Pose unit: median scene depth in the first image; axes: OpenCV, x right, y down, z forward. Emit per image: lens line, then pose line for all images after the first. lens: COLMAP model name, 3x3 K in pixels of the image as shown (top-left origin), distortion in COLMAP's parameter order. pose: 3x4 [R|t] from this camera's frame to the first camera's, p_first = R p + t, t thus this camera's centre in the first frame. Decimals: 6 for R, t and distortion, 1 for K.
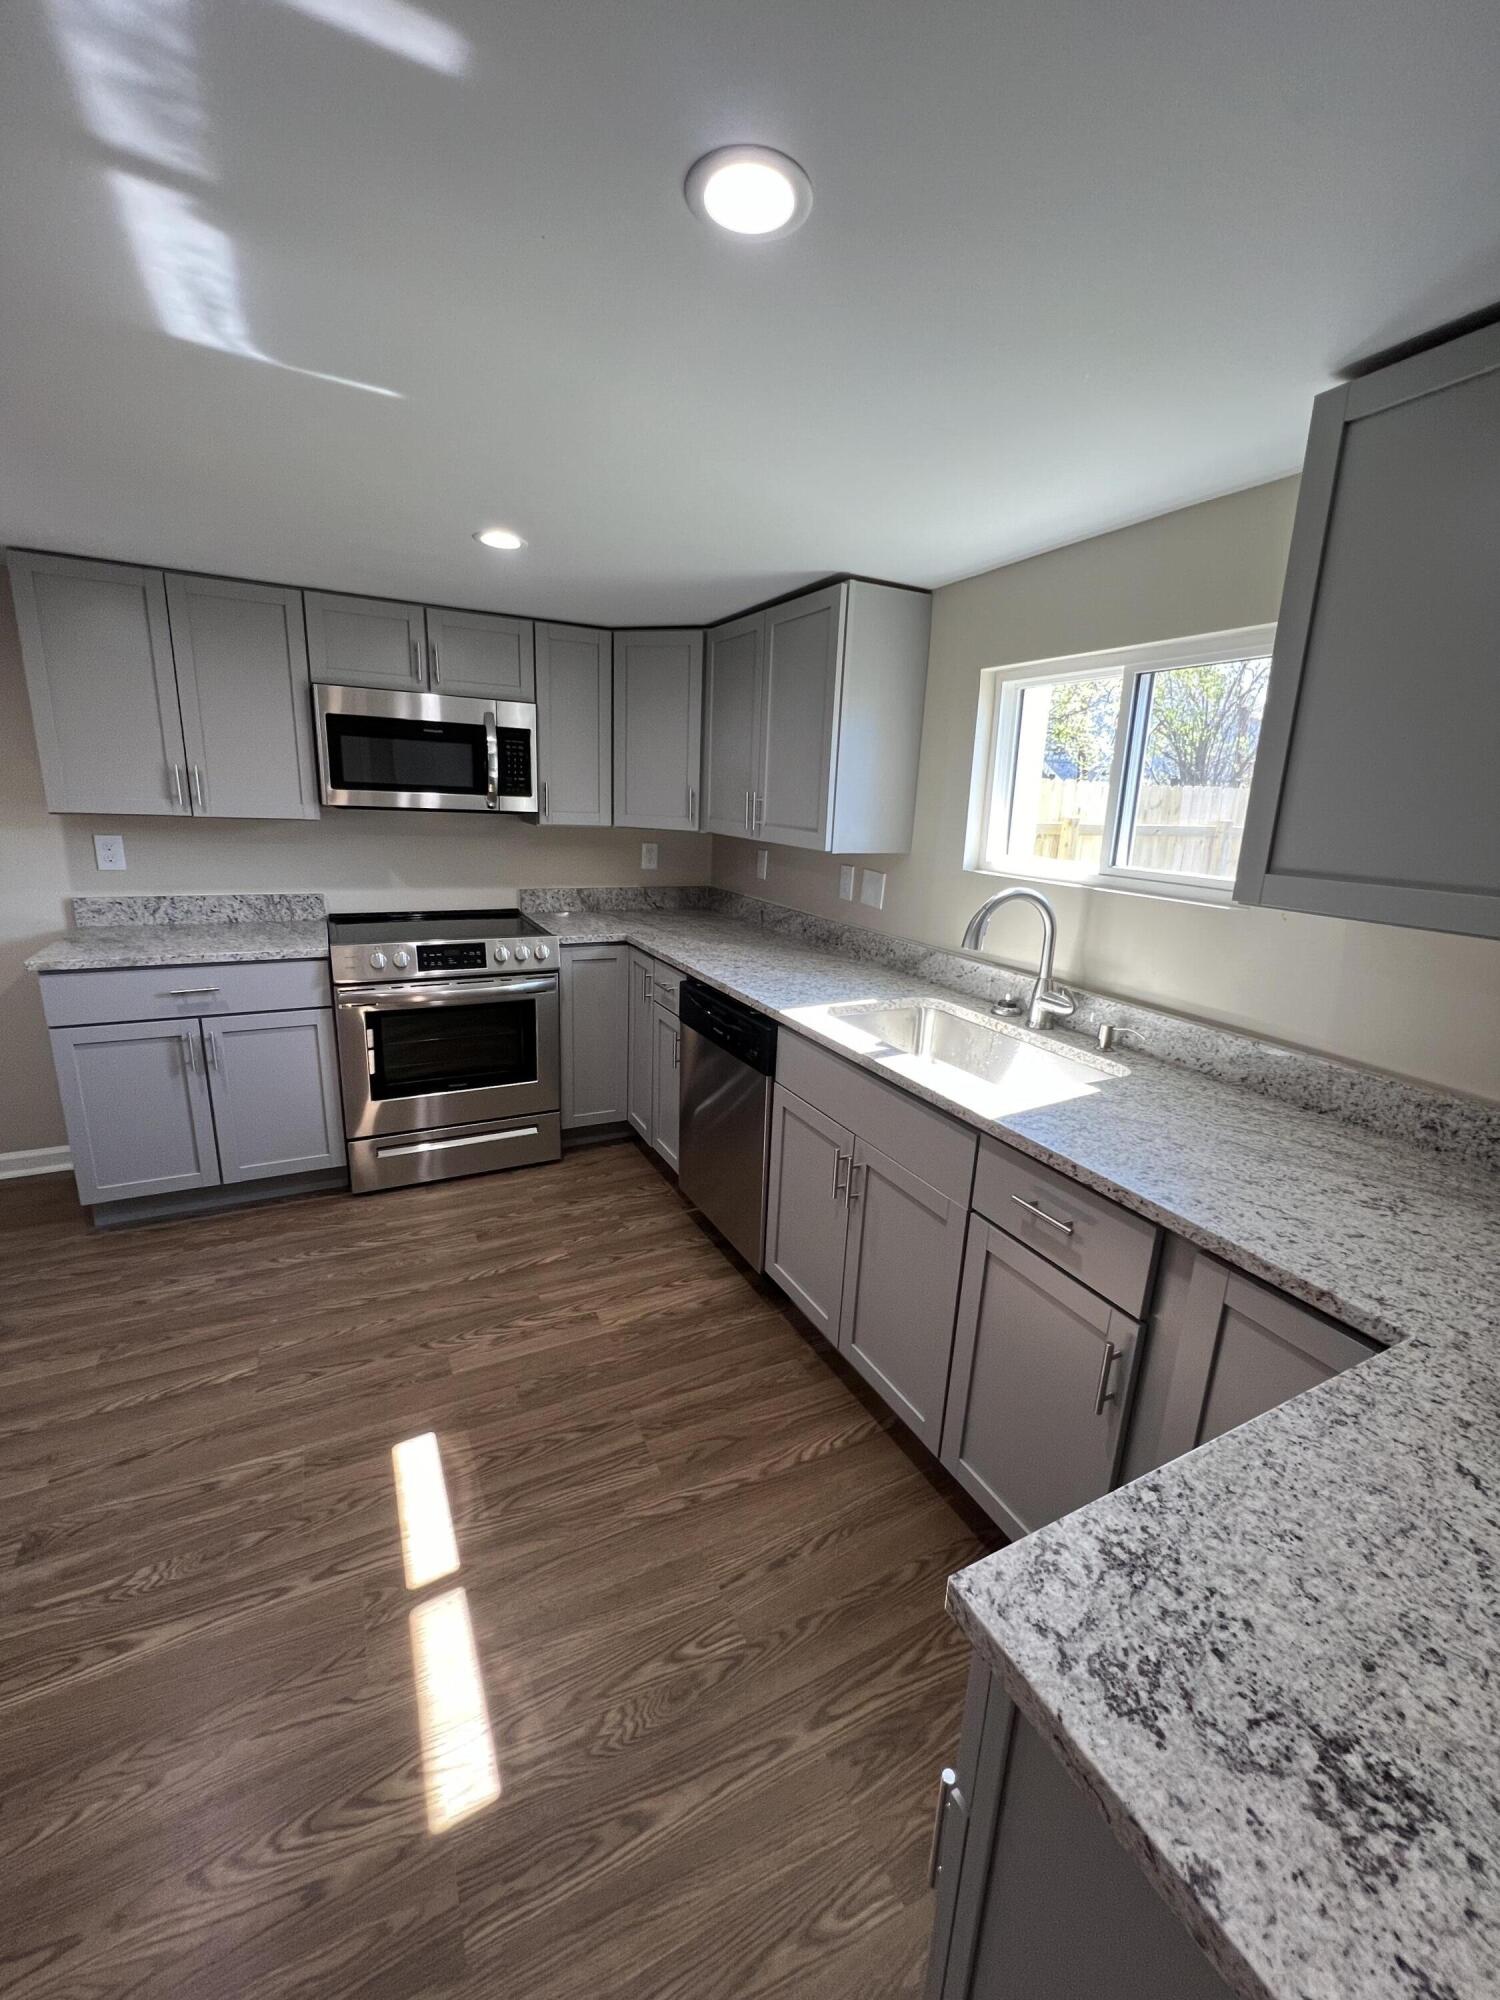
lens RADIAL K [[807.7, 0, 748.7], [0, 807.7, 996.6], [0, 0, 1]] dist [0.001865, 0.000522]
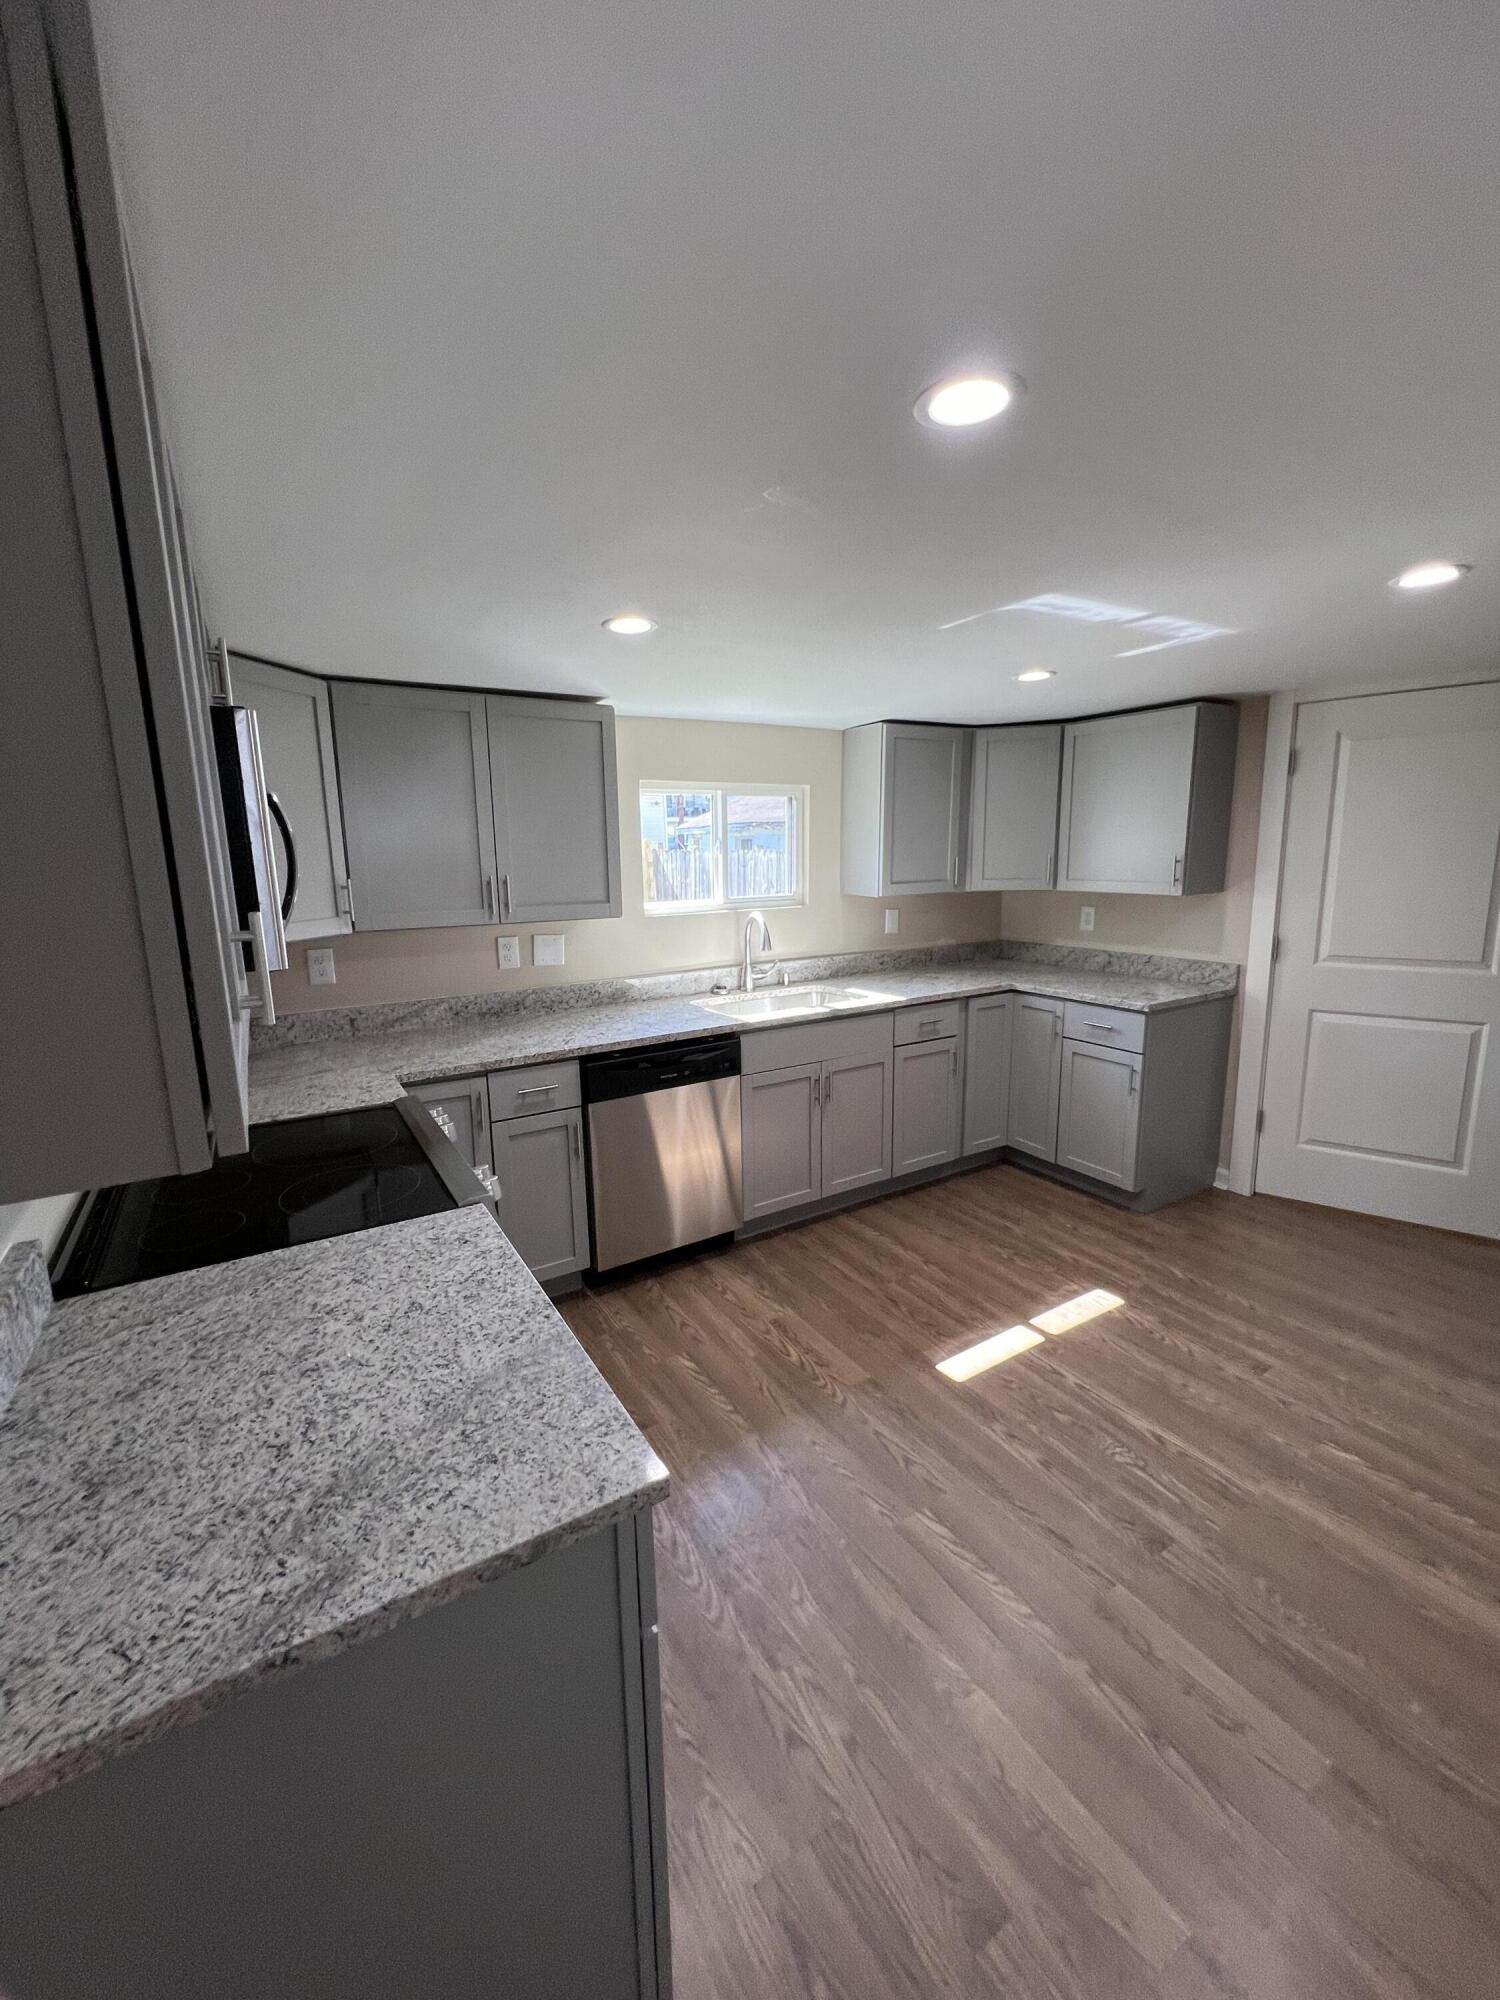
lens RADIAL K [[807.7, 0, 745.5], [0, 807.7, 997.2], [0, 0, 1]] dist [0.001865, 0.000522]
pose [[-0.071733, -0.217002, 0.973532, -1.509892], [0.259551, 0.938360, 0.228286, -0.392814], [-0.963062, 0.269057, -0.010988, 1.150634]]
